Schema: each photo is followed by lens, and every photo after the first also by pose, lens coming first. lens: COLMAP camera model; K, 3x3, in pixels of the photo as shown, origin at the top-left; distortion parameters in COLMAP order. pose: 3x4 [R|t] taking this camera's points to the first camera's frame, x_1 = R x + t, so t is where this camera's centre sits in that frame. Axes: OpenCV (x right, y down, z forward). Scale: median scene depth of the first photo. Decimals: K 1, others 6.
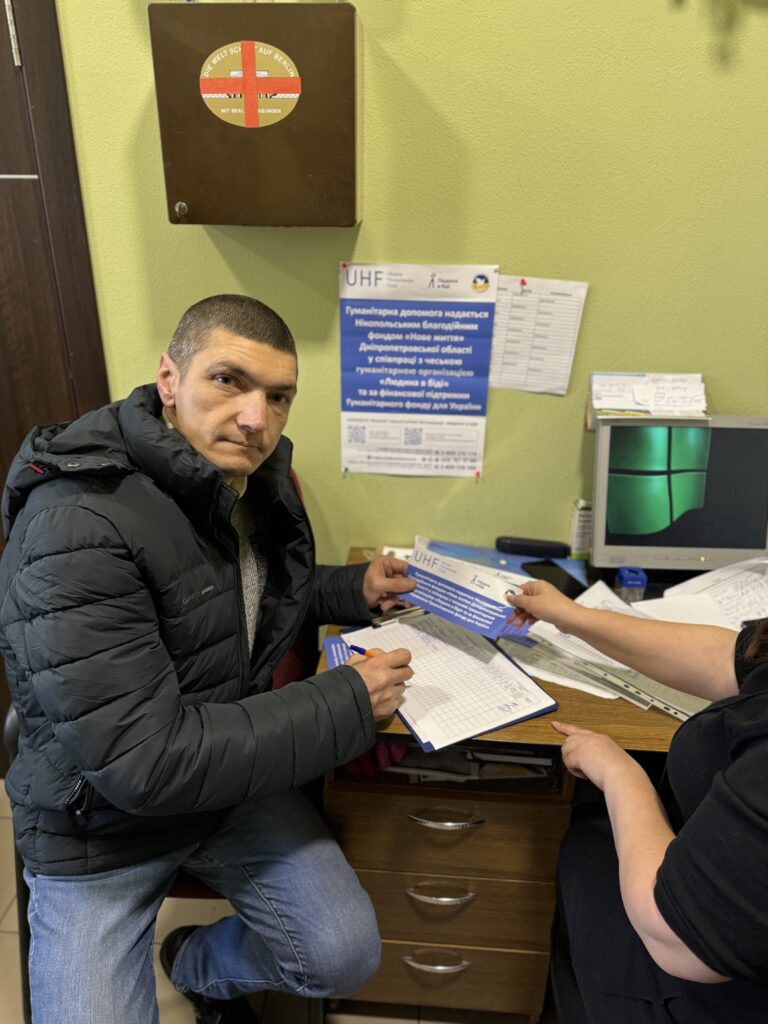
lens RADIAL K [[708.0, 0, 388.6], [0, 708.0, 515.7], [0, 0, 1]] dist [0.051712, -0.084553]
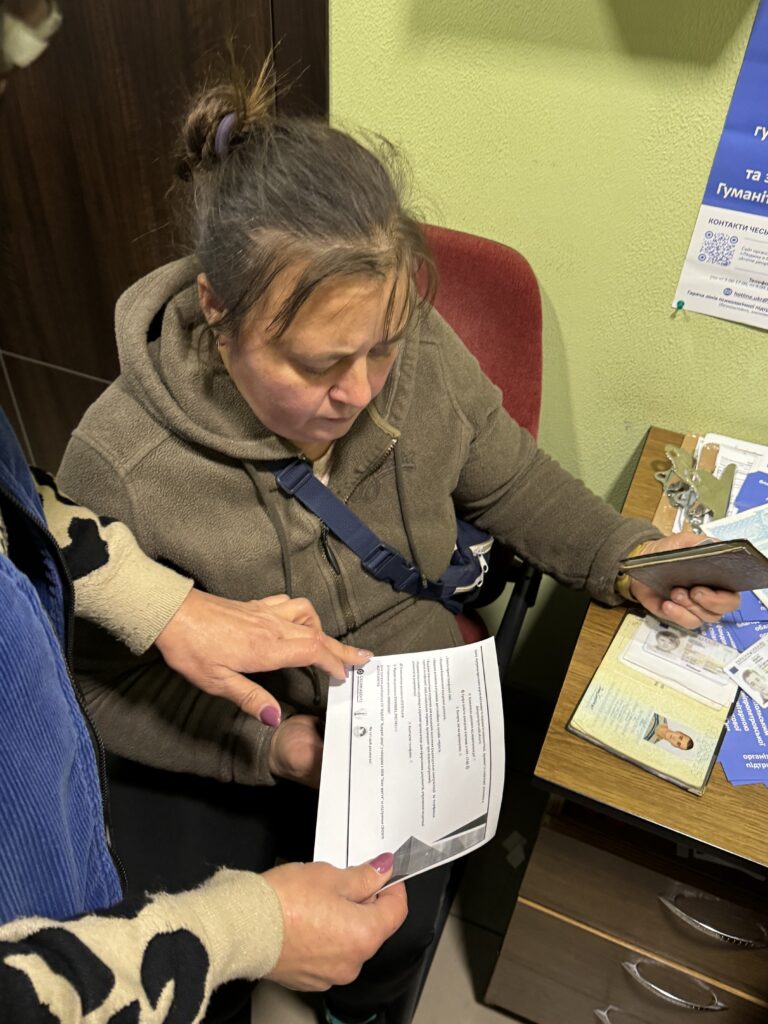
lens RADIAL K [[843.3, 0, 378.3], [0, 843.3, 516.2], [0, 0, 1]] dist [-0.009281, -0.008367]
pose [[0.942892, 0.236280, -0.234789, -0.097369], [-0.150269, 0.930793, 0.333233, -0.103872], [0.297276, -0.278921, 0.913143, 0.254317]]
